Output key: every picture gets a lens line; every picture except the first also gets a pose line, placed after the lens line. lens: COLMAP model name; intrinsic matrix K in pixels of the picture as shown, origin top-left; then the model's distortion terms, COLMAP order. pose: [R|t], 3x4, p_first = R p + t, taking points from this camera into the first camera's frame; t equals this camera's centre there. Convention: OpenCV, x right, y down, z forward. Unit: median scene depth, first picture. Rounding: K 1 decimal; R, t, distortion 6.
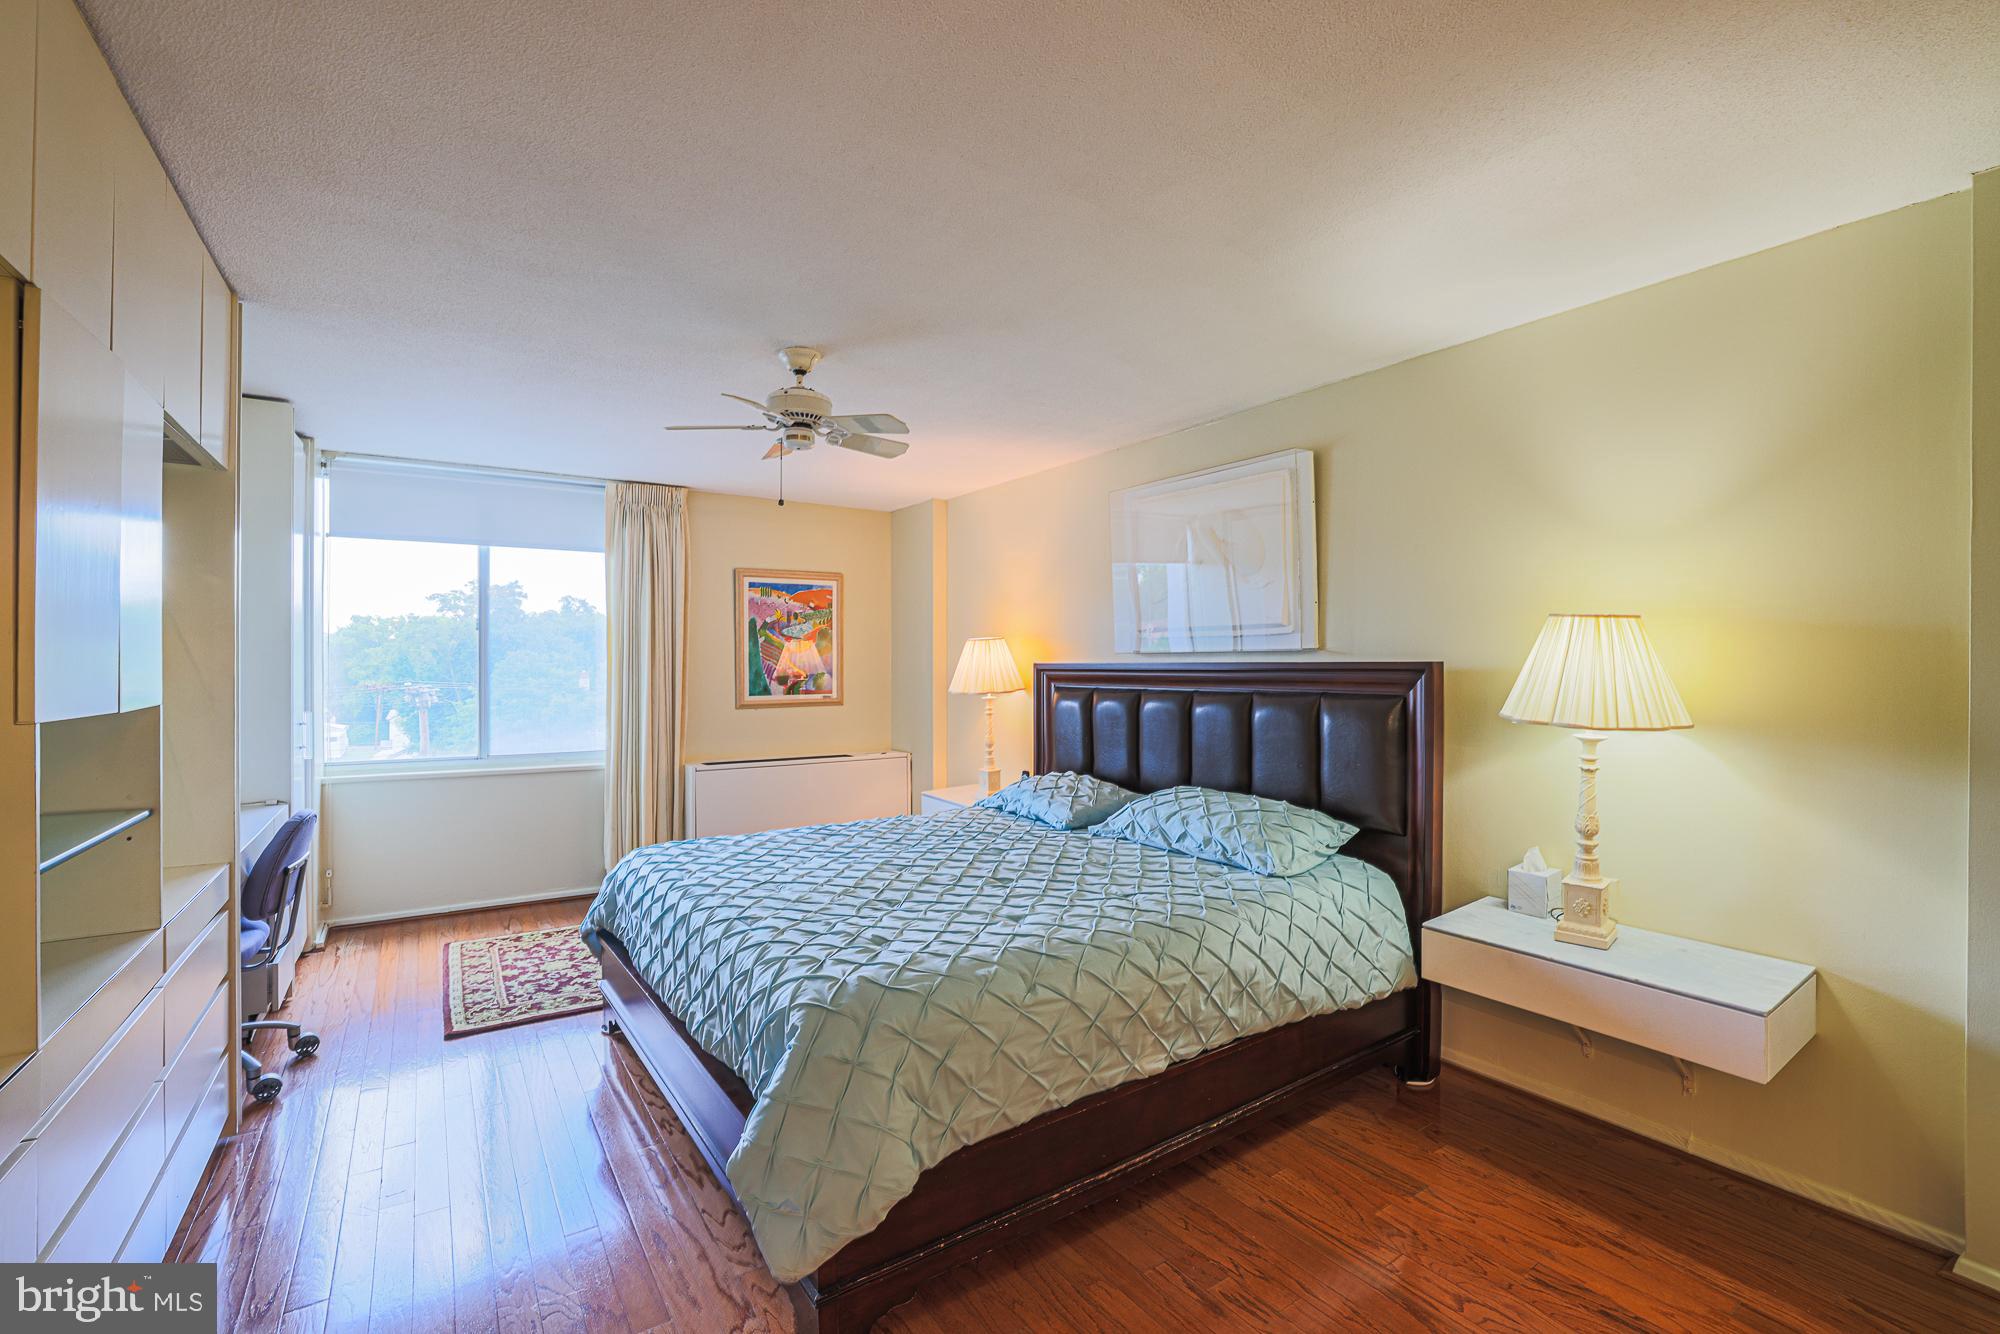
lens RADIAL K [[853.5, 0, 975.3], [0, 853.5, 676.7], [0, 0, 1]] dist [-0.029987, 0.002792]
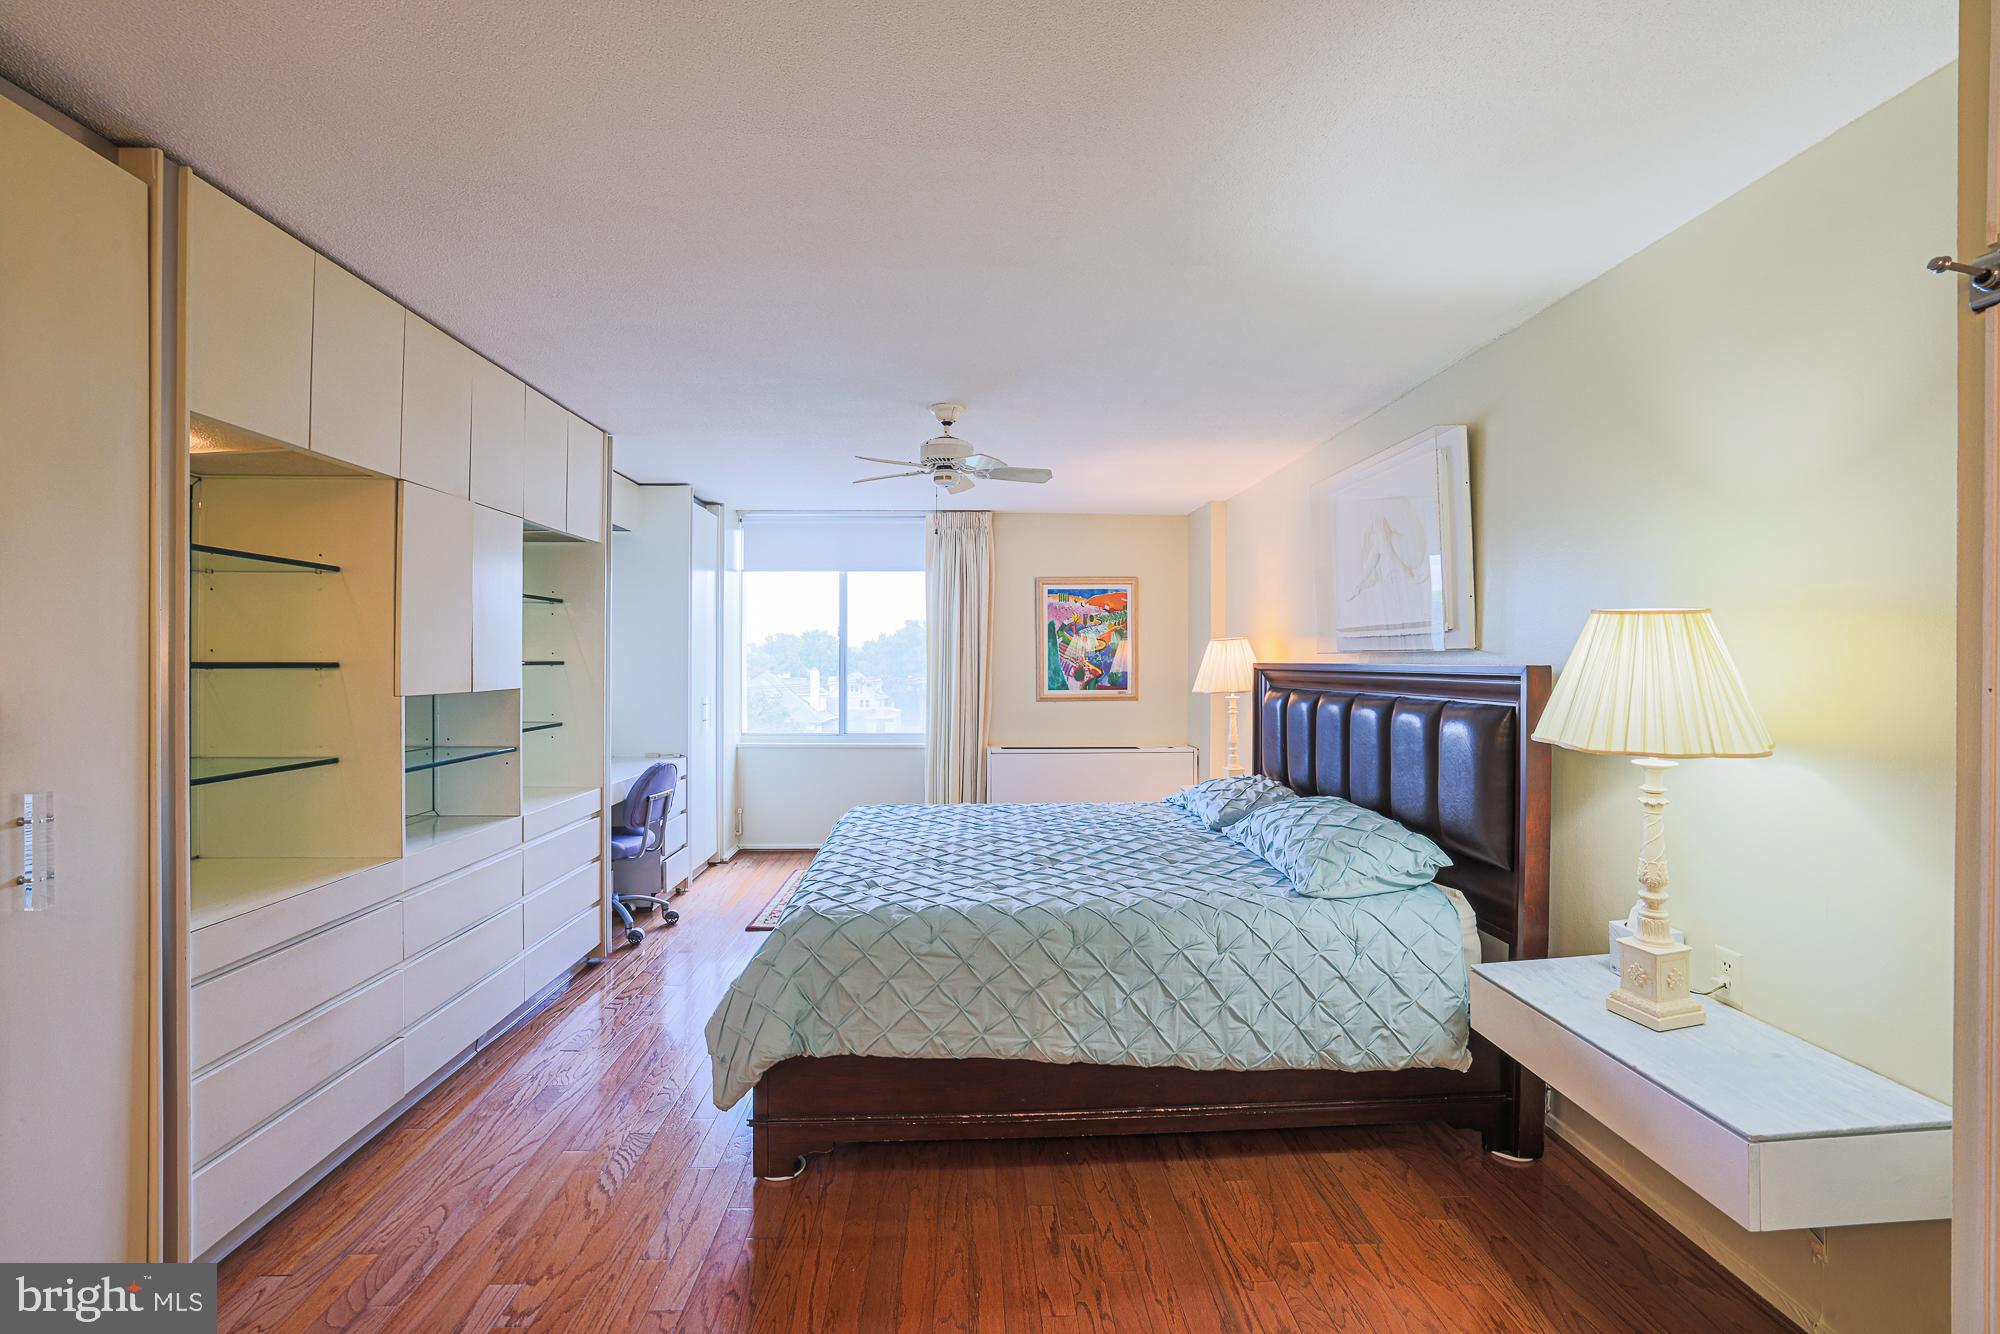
lens RADIAL K [[853.5, 0, 977.3], [0, 853.5, 664.8], [0, 0, 1]] dist [-0.029987, 0.002792]
pose [[0.851598, 0.004905, -0.524173, 0.315715], [-0.009215, 0.999942, -0.005615, -0.005458], [0.524115, 0.009612, 0.851593, -0.005679]]
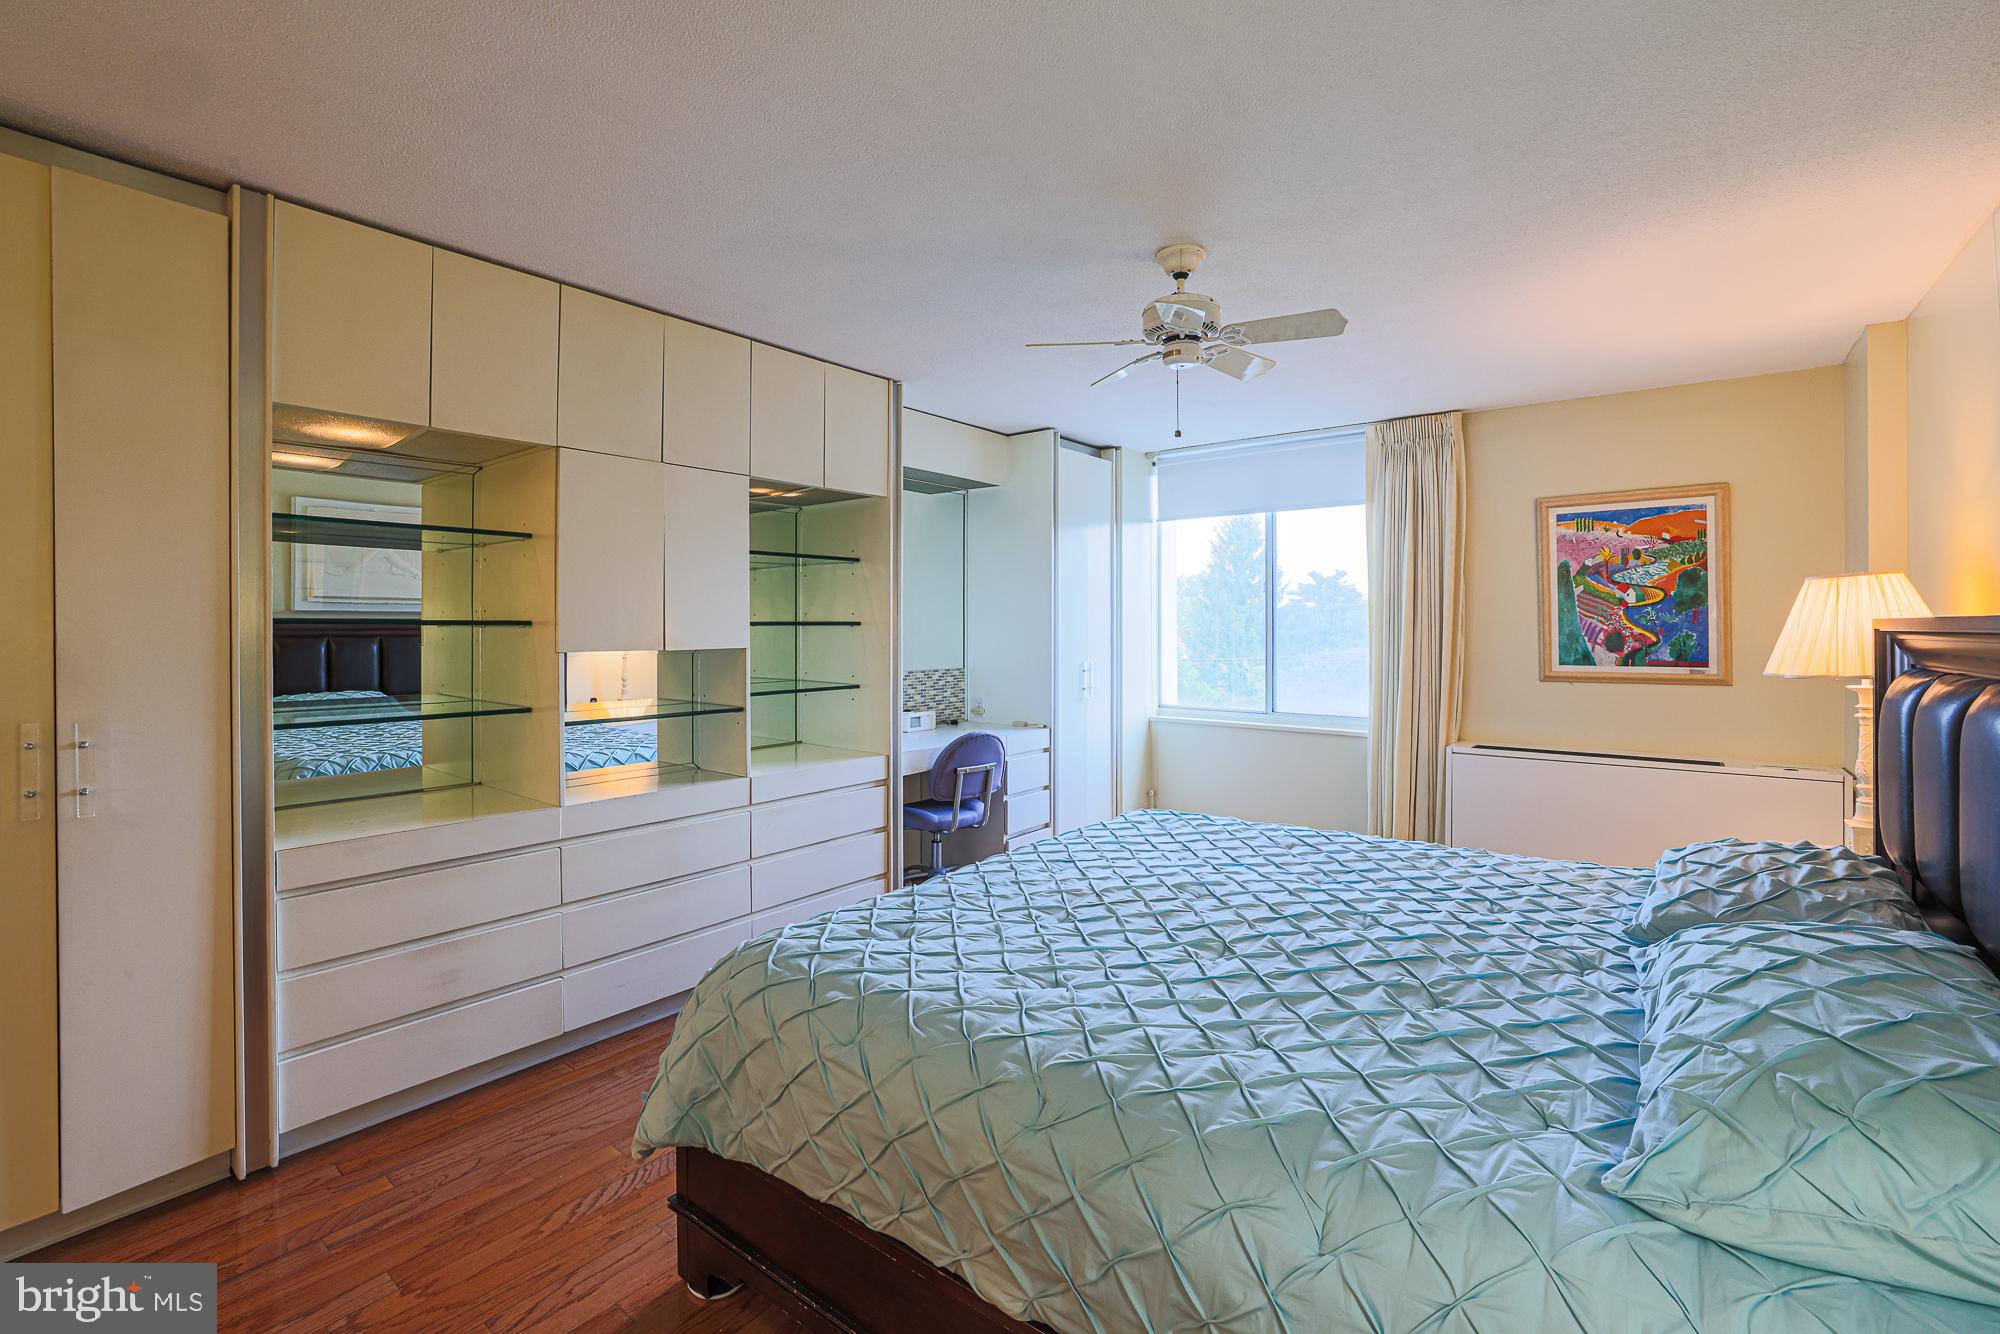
lens RADIAL K [[853.5, 0, 1000.7], [0, 853.5, 631.5], [0, 0, 1]] dist [-0.029987, 0.002792]
pose [[0.328179, 0.004388, -0.944606, 0.358290], [-0.011243, 0.999937, 0.000739, -0.003191], [0.944549, 0.010377, 0.328207, 0.376563]]
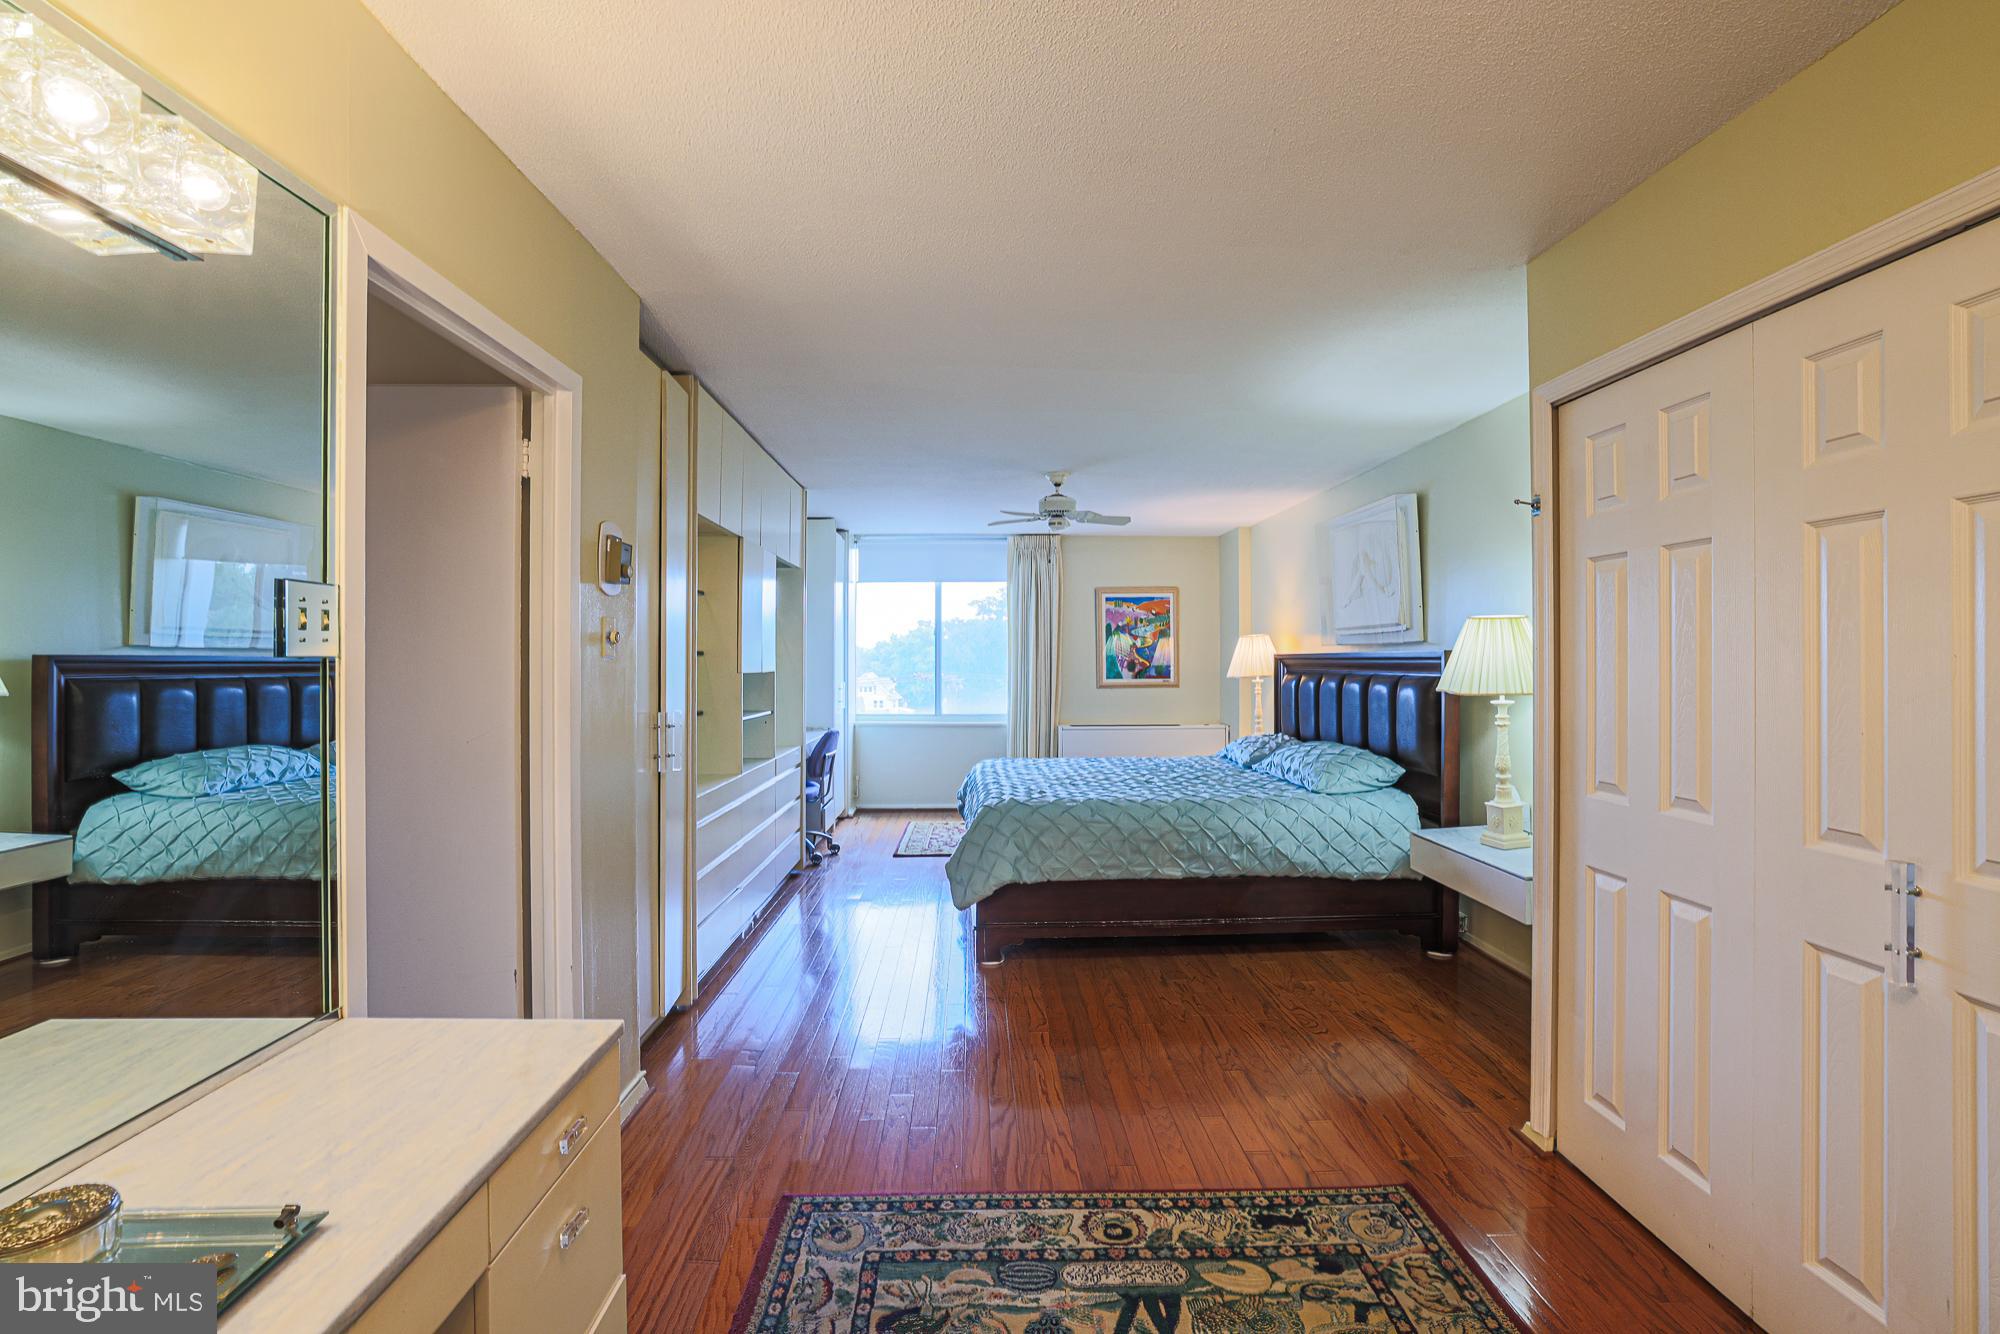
lens RADIAL K [[853.5, 0, 979.7], [0, 853.5, 666.3], [0, 0, 1]] dist [-0.029987, 0.002792]
pose [[0.843988, 0.001666, -0.536359, 0.394430], [-0.005013, 0.999976, -0.004782, 0.011887], [0.536338, 0.006725, 0.843977, -0.360606]]
